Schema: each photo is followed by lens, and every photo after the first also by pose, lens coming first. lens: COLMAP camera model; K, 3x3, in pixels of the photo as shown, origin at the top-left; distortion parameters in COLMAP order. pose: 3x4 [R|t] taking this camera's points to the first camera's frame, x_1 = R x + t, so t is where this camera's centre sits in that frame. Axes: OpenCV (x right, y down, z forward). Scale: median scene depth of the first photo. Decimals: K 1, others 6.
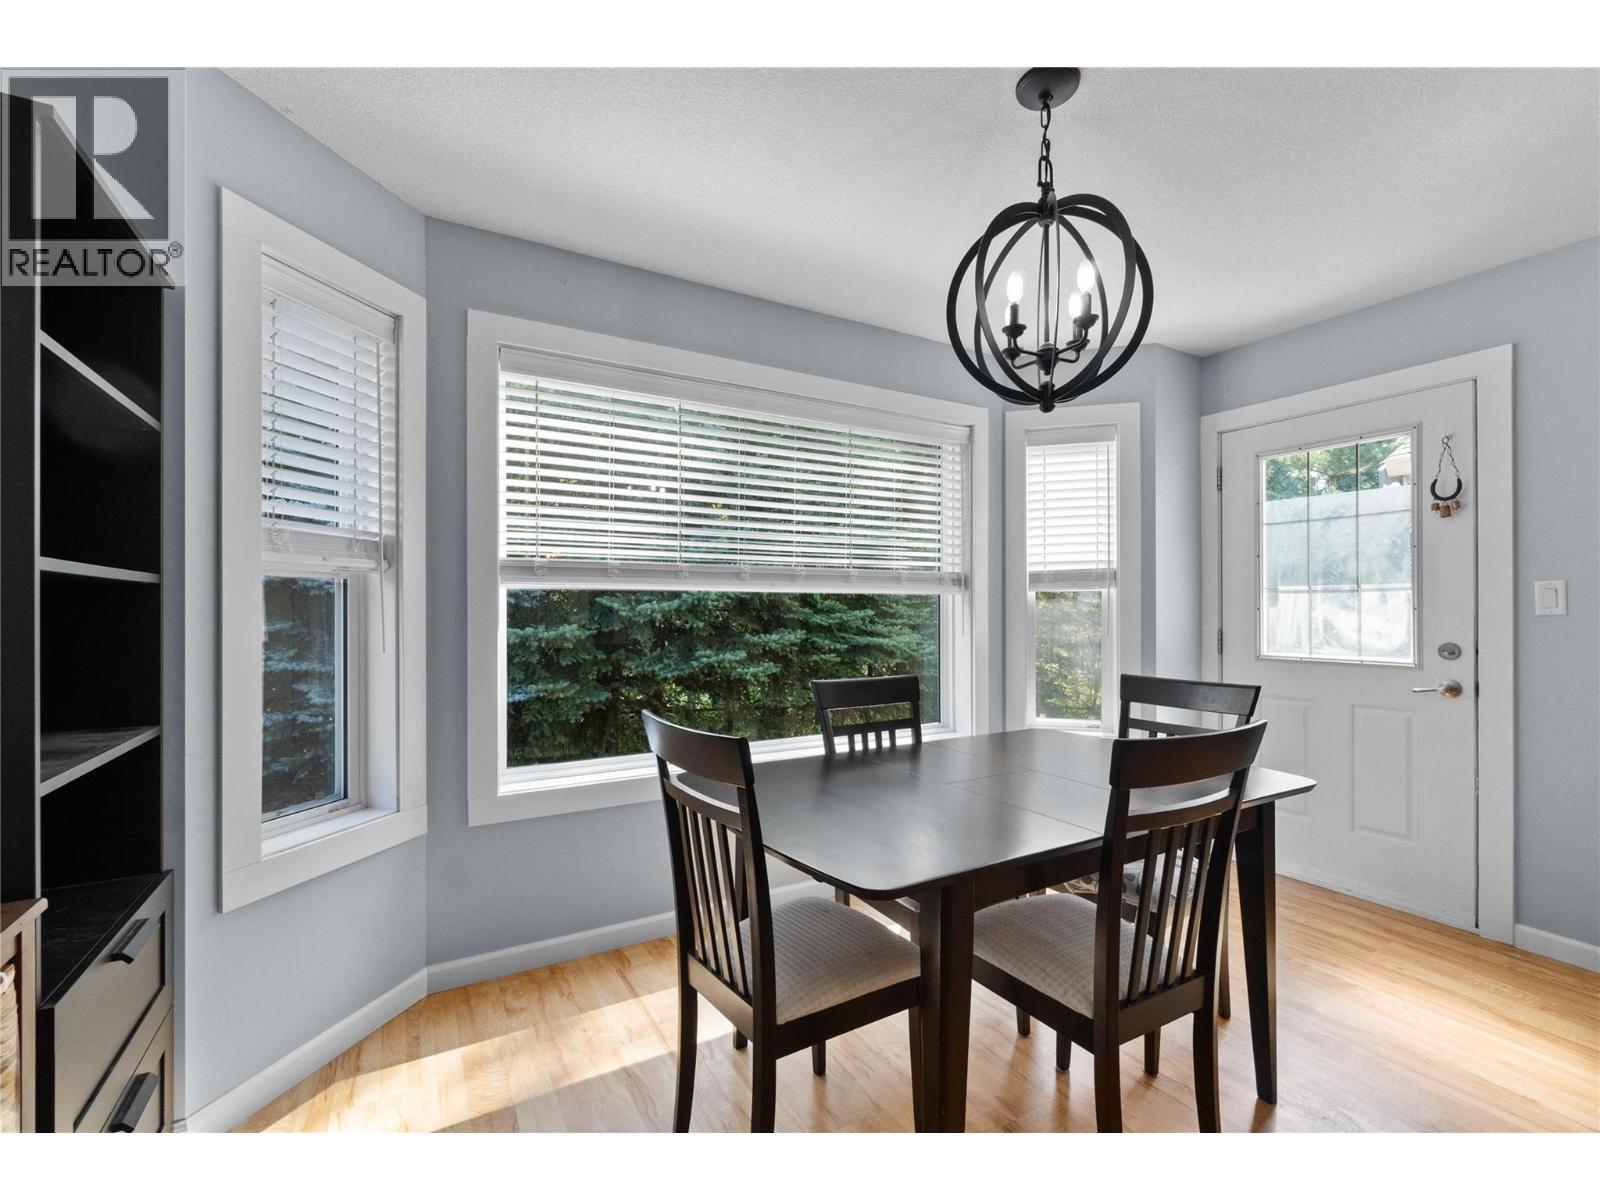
lens RADIAL K [[695.4, 0, 791.3], [0, 695.4, 611.2], [0, 0, 1]] dist [-0.003505, 0.000903]
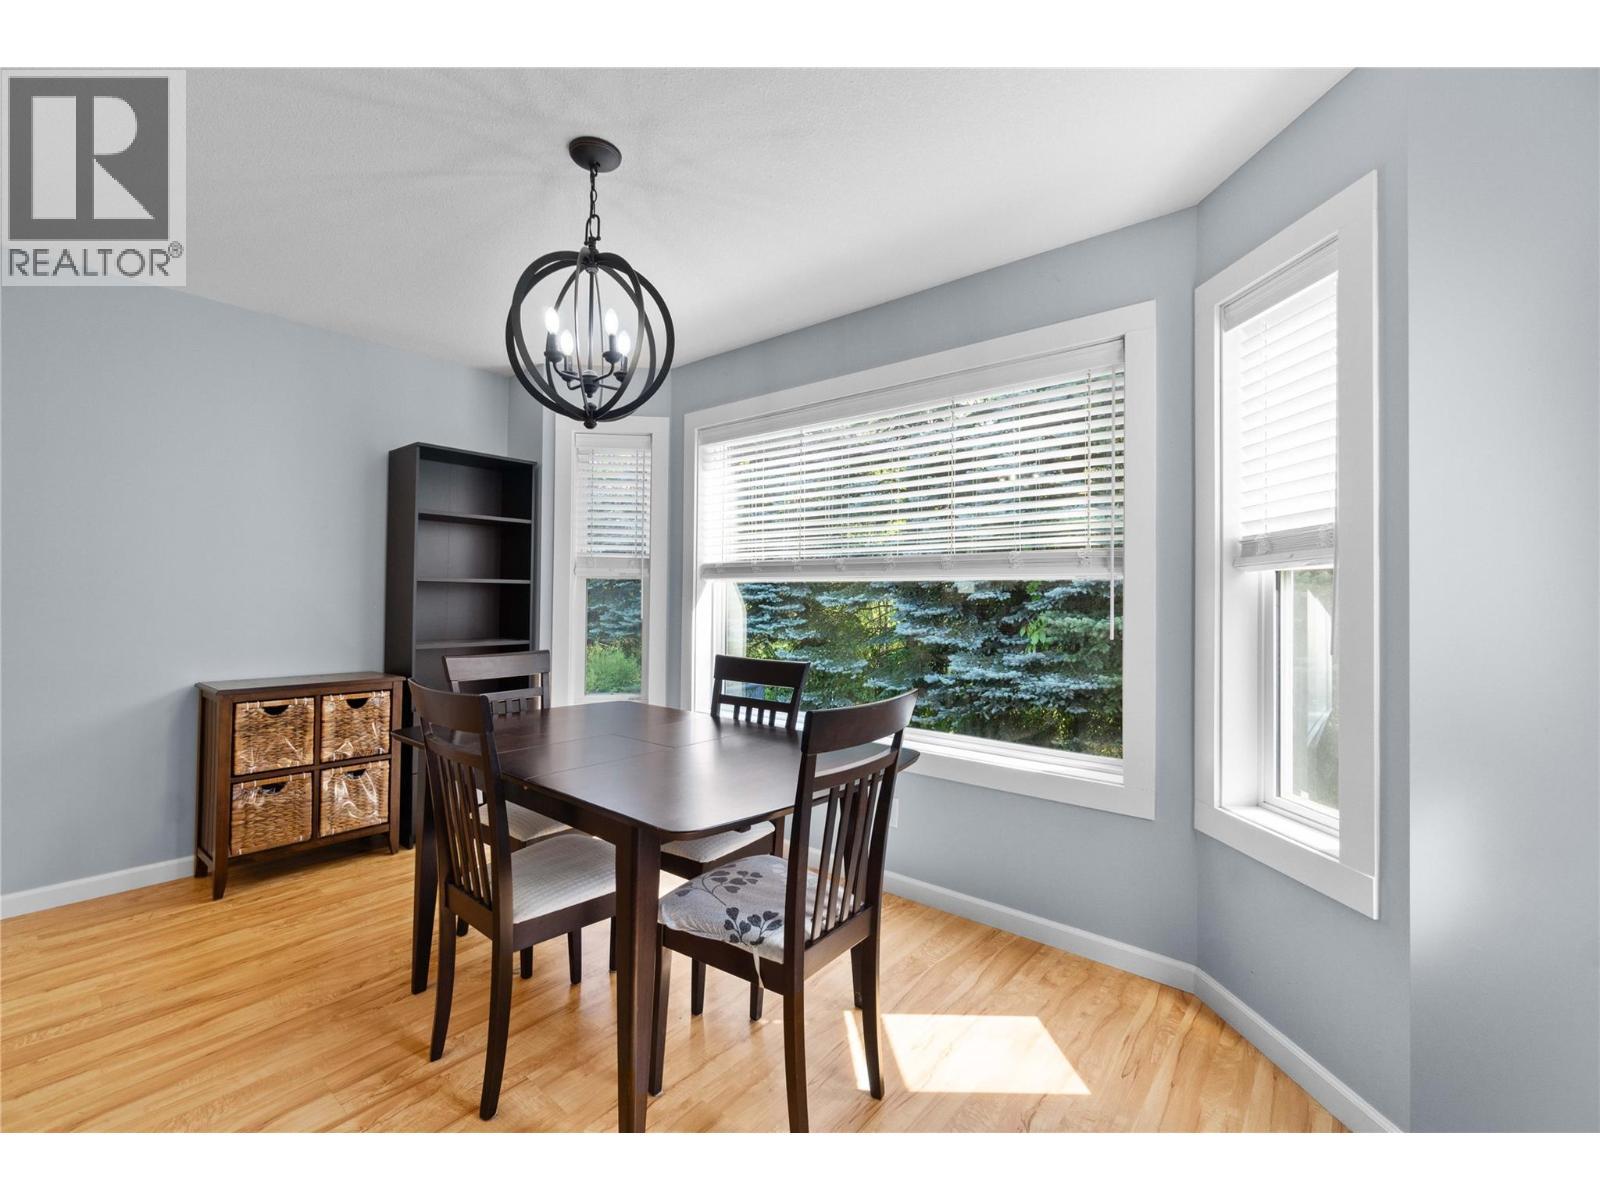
lens RADIAL K [[695.4, 0, 796.2], [0, 695.4, 591.7], [0, 0, 1]] dist [-0.003505, 0.000903]
pose [[0.349679, -0.003157, -0.936864, 0.804769], [-0.013463, 0.999874, -0.008395, -0.001236], [0.936773, 0.015549, 0.349592, 0.462105]]
